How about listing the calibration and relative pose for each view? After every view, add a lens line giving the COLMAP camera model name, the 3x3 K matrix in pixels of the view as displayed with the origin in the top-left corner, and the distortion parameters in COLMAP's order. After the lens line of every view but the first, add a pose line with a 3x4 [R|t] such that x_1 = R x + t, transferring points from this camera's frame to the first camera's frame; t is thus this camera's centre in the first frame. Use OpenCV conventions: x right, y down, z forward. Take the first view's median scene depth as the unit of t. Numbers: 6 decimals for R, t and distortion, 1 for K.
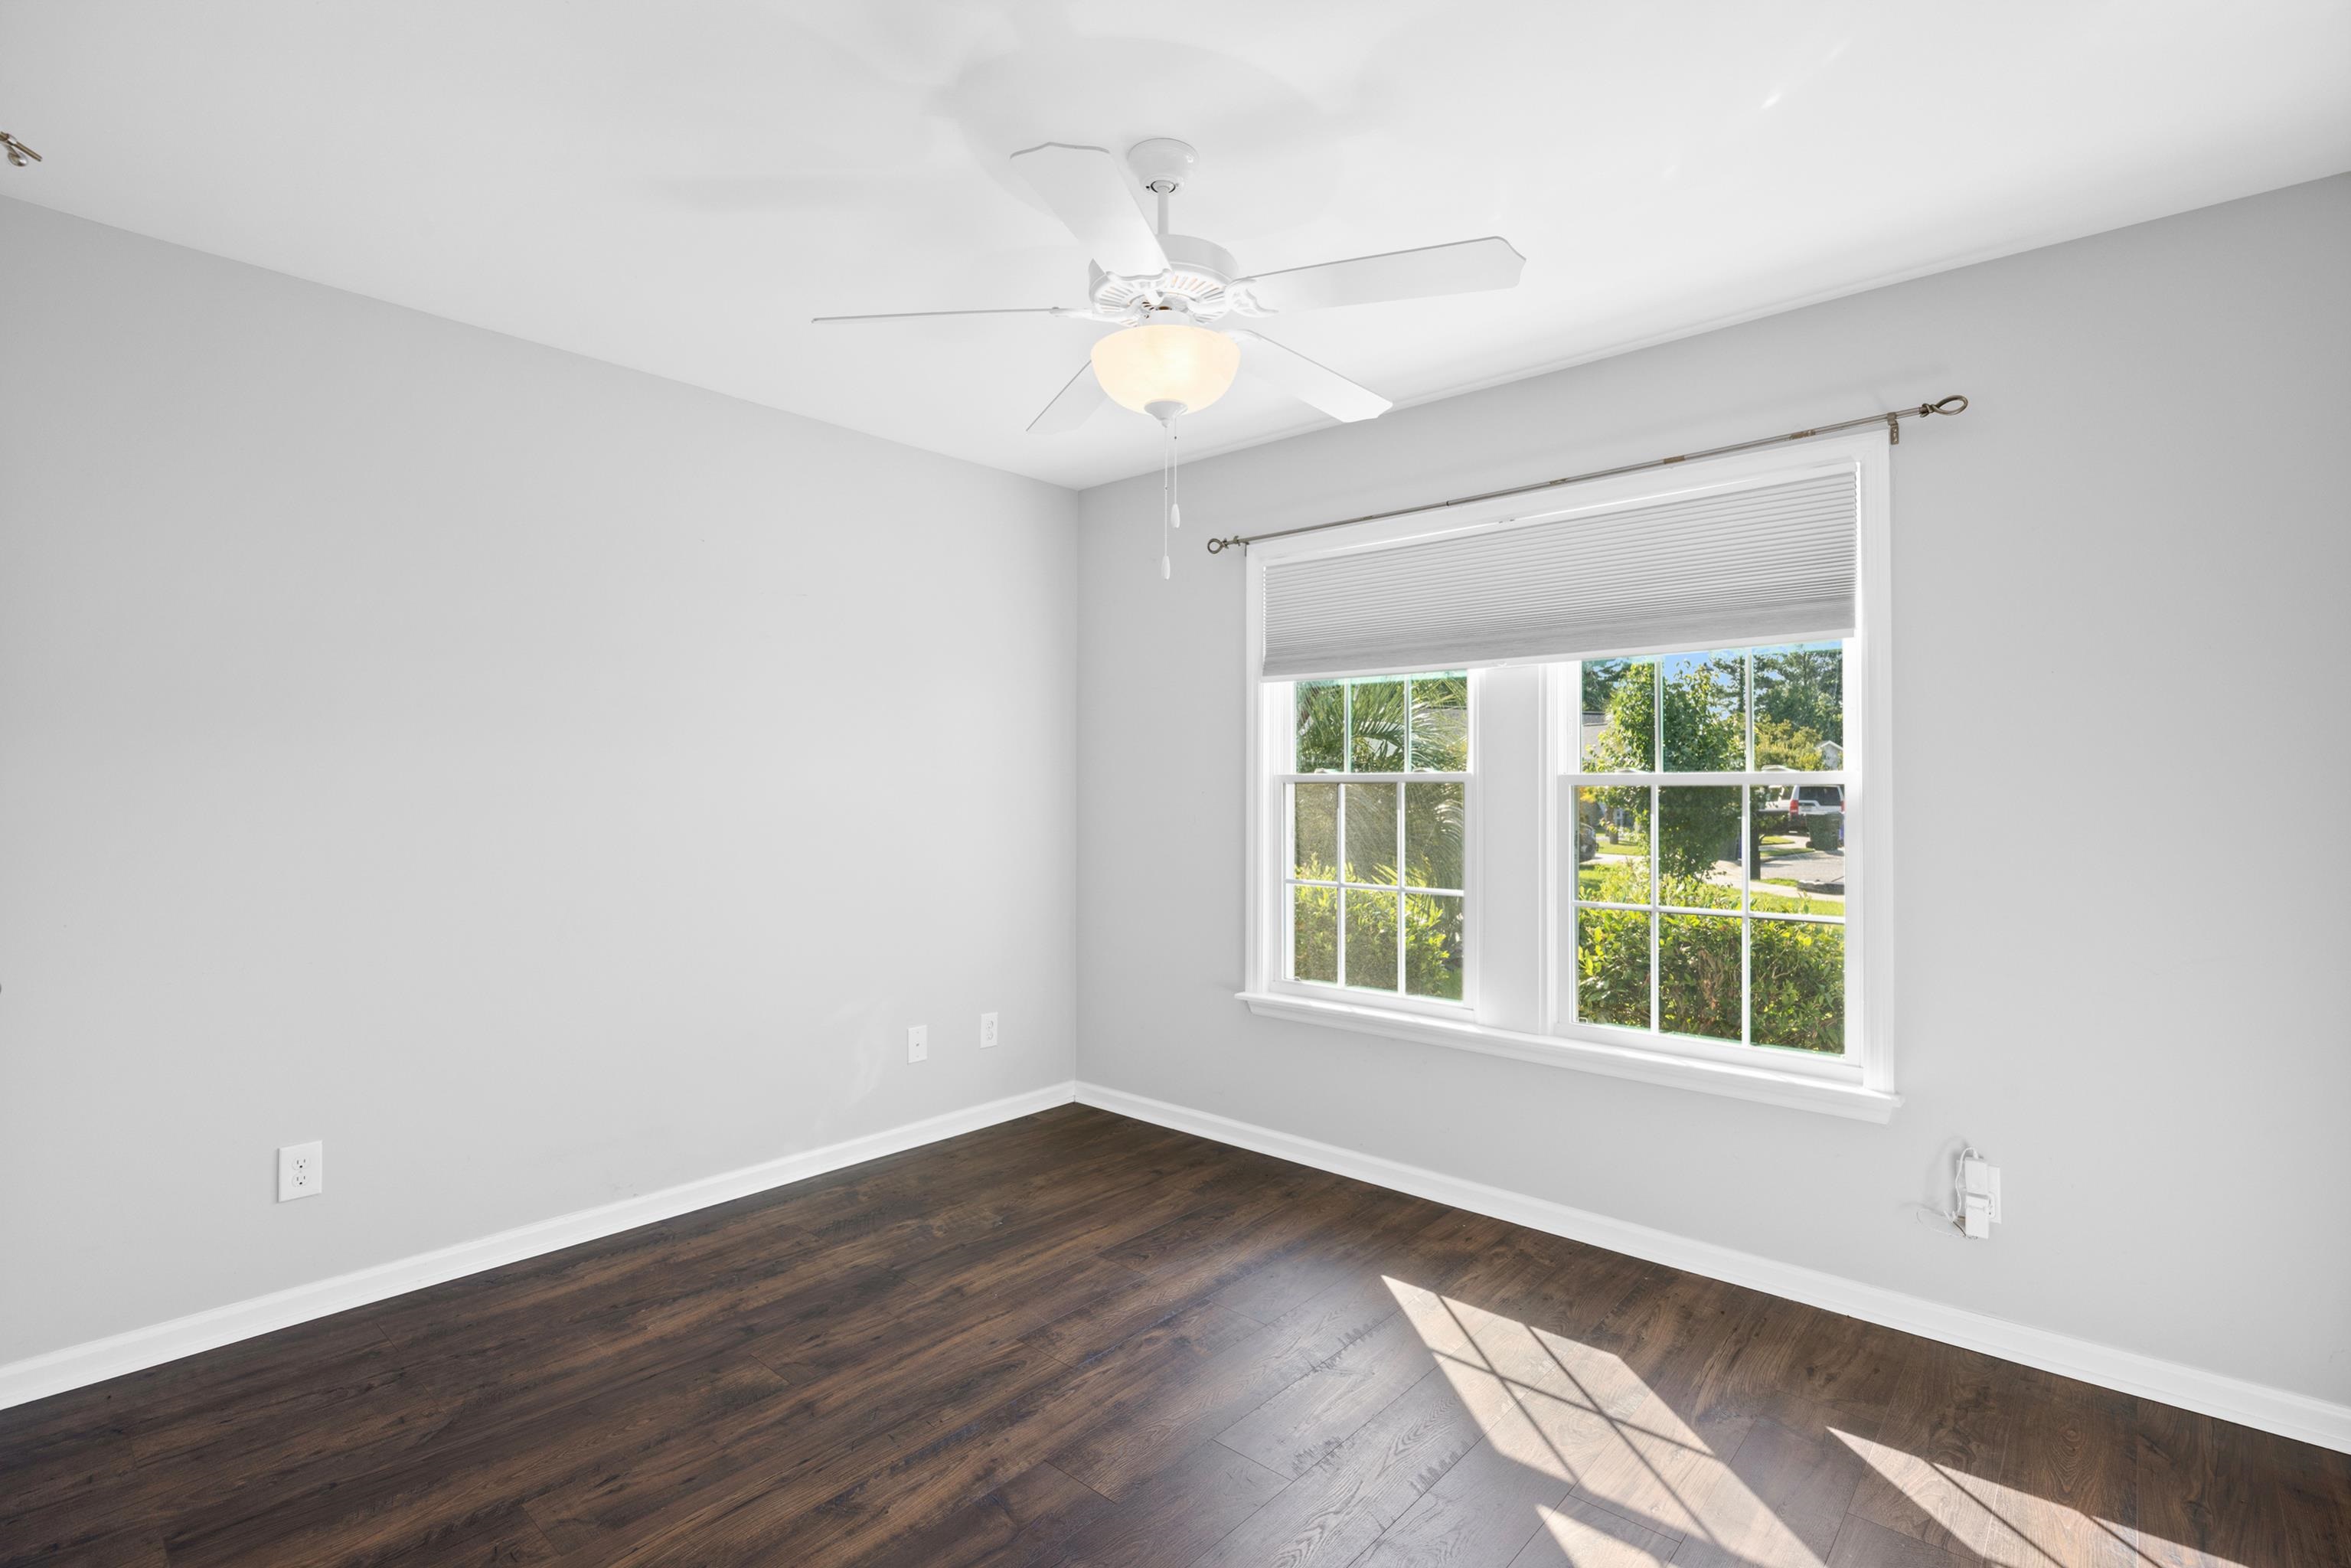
lens RADIAL K [[1122.1, 0, 1168.7], [0, 1122.1, 791.7], [0, 0, 1]] dist [-0.003998, -0.001006]
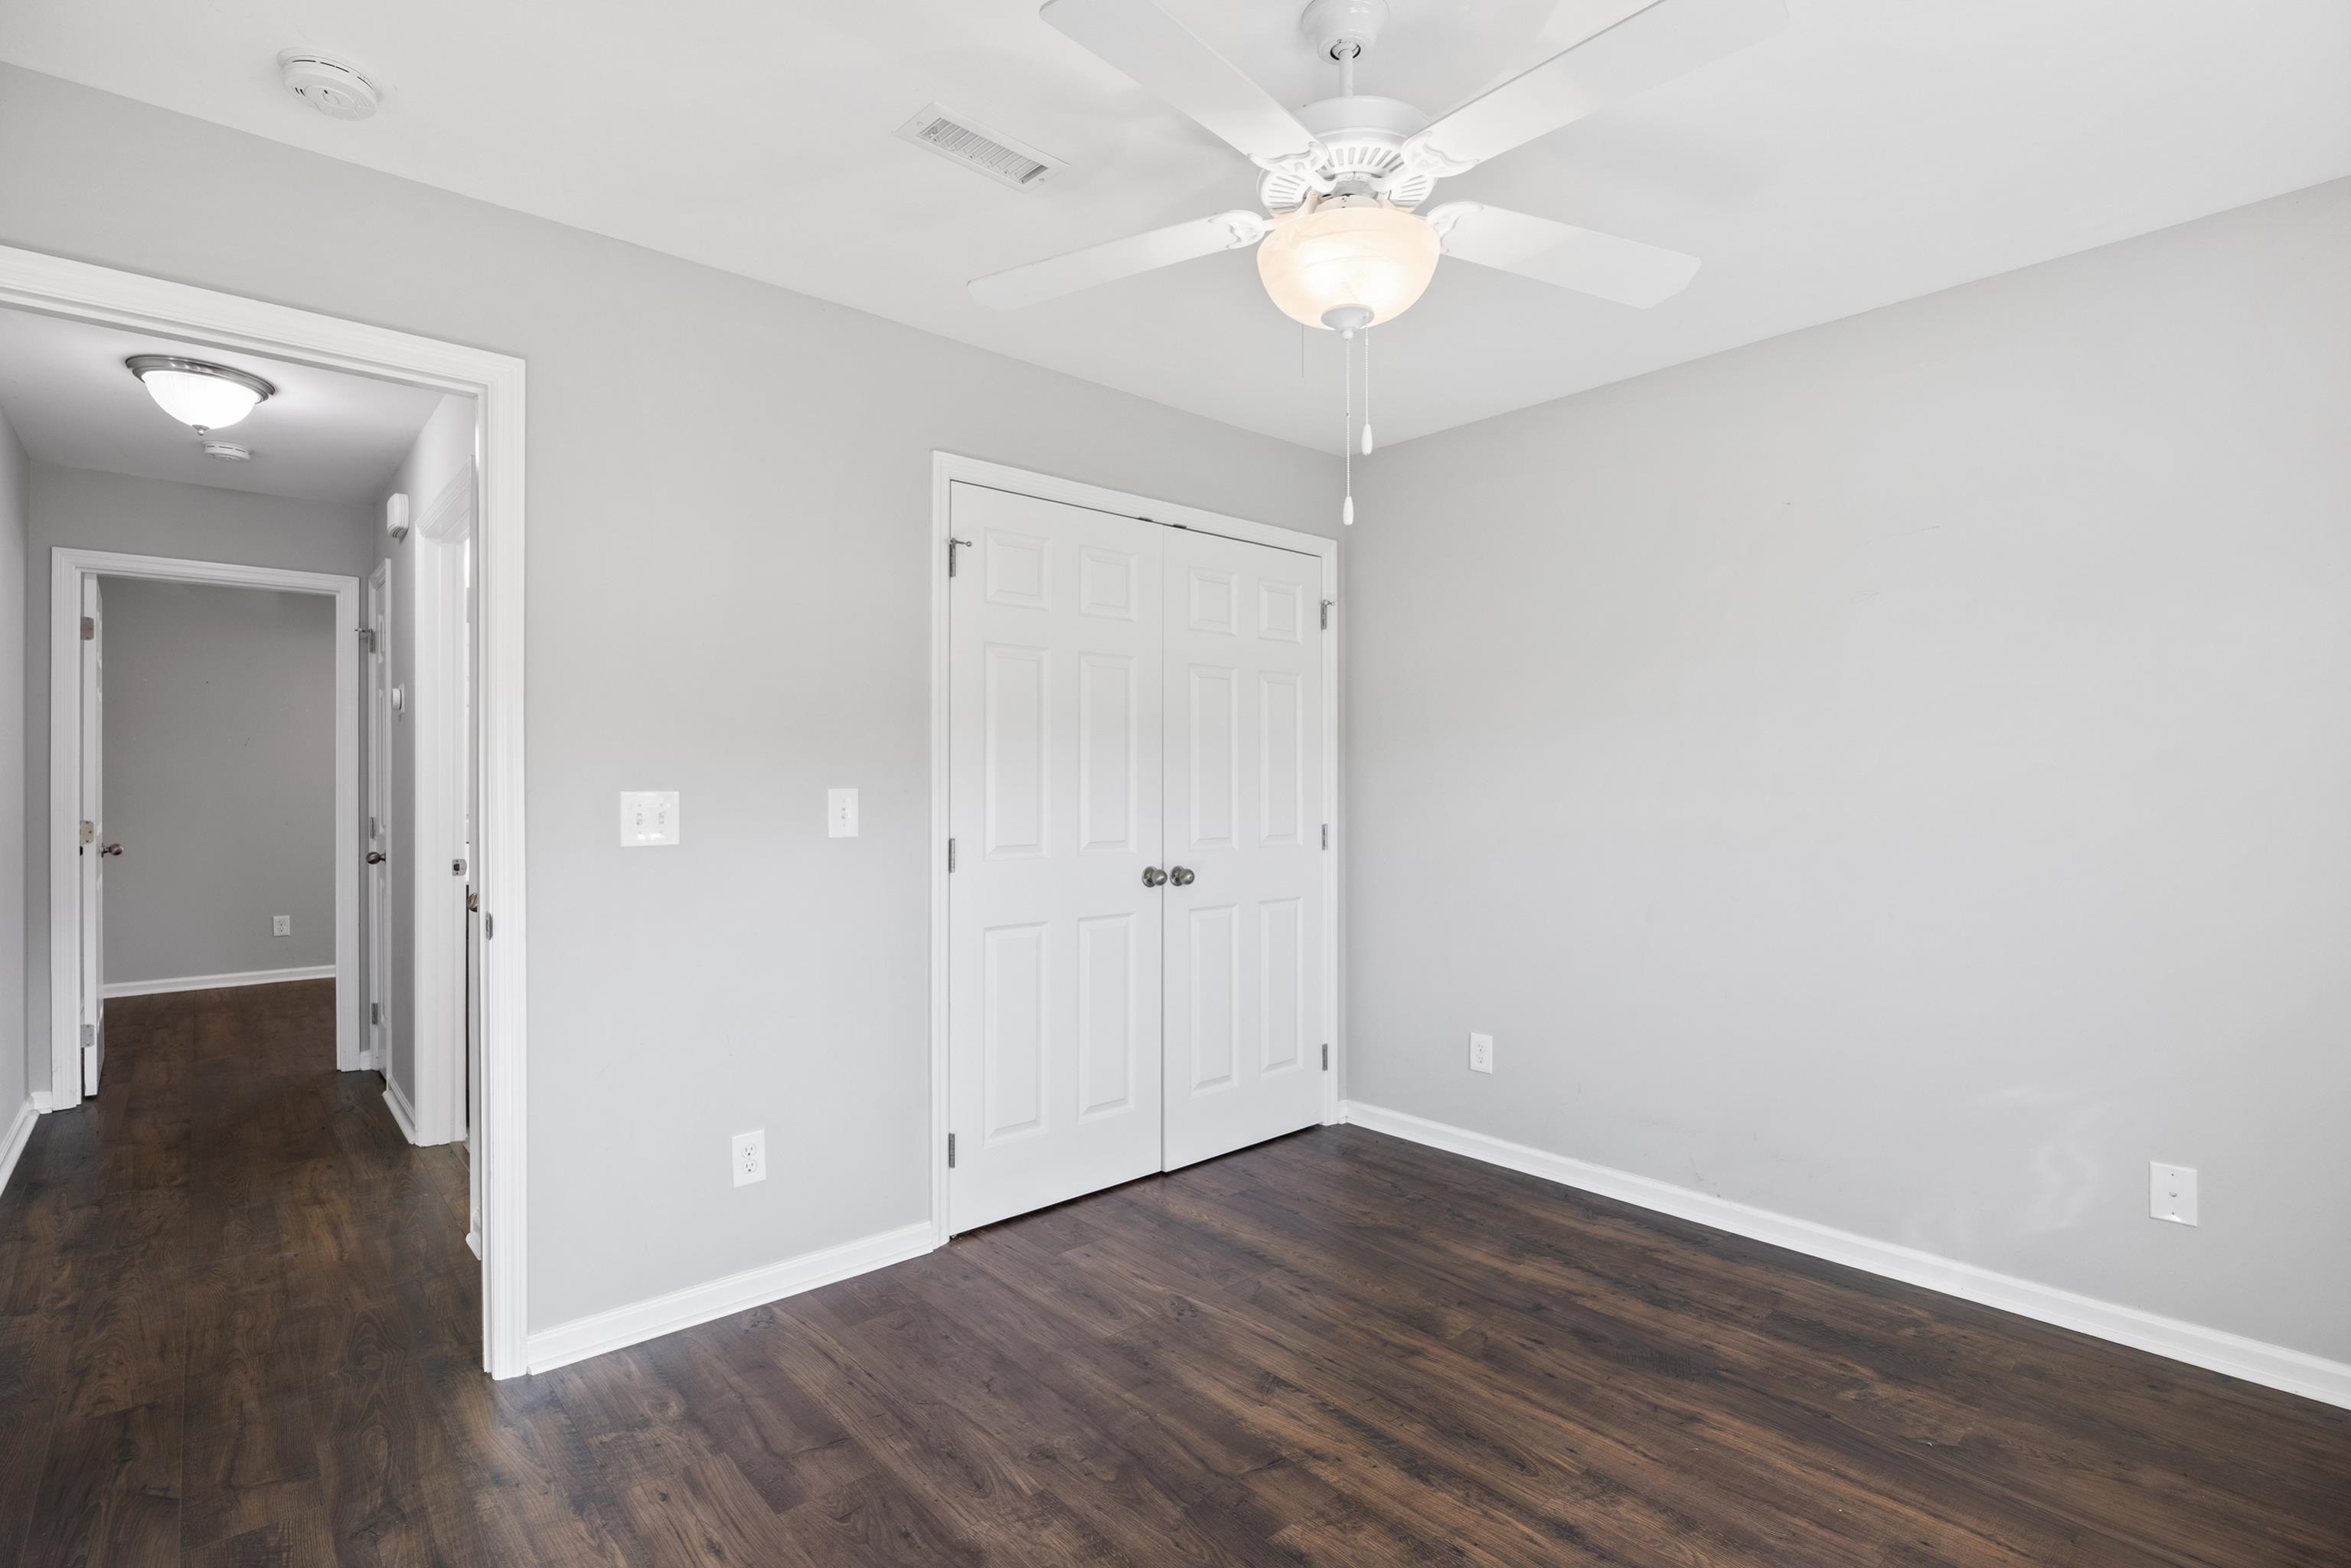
lens RADIAL K [[1122.1, 0, 1170.7], [0, 1122.1, 789.4], [0, 0, 1]] dist [-0.003998, -0.001006]
pose [[-0.140428, -0.001990, -0.990089, 0.652575], [0.000376, 0.999998, -0.002063, 0.007450], [0.990091, -0.000662, -0.140427, 0.769886]]
